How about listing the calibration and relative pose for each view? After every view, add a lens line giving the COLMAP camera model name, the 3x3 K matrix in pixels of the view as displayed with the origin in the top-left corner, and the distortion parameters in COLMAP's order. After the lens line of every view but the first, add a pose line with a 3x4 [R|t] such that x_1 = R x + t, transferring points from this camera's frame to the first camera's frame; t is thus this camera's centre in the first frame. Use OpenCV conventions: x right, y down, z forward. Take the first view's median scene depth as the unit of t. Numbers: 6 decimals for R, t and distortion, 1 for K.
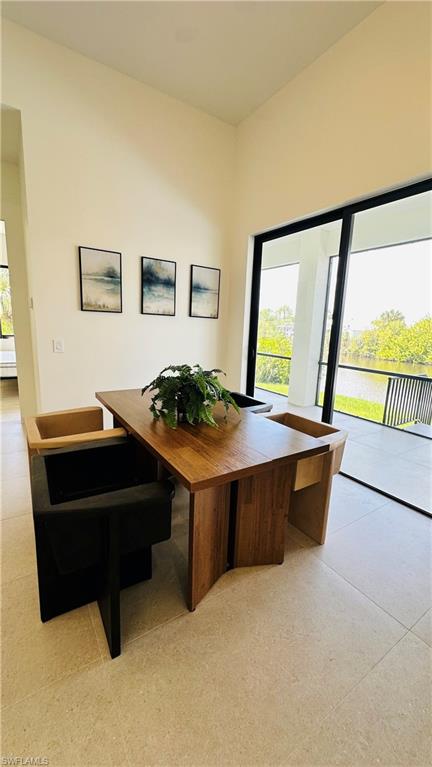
lens RADIAL K [[304.4, 0, 215.9], [0, 304.4, 381.9], [0, 0, 1]] dist [-0.000701, 0.000039]
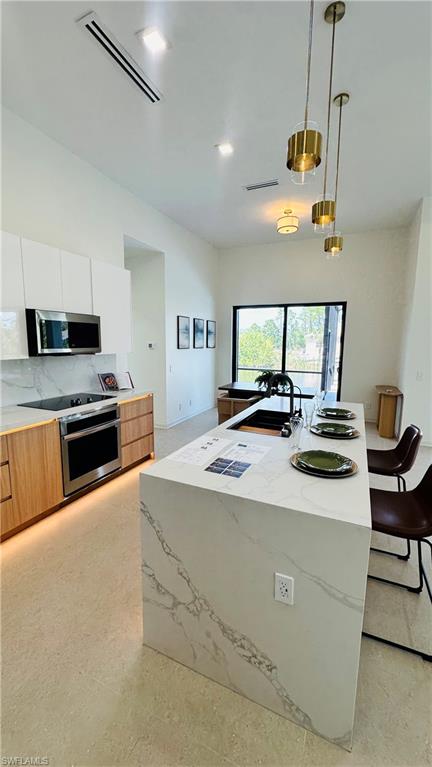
lens RADIAL K [[304.4, 0, 217.3], [0, 304.4, 383.8], [0, 0, 1]] dist [-0.000701, 0.000039]
pose [[0.849674, -0.100077, 0.517725, -1.024339], [0.115957, 0.993253, 0.001693, 0.001597], [-0.514401, 0.058595, 0.855546, -0.589330]]
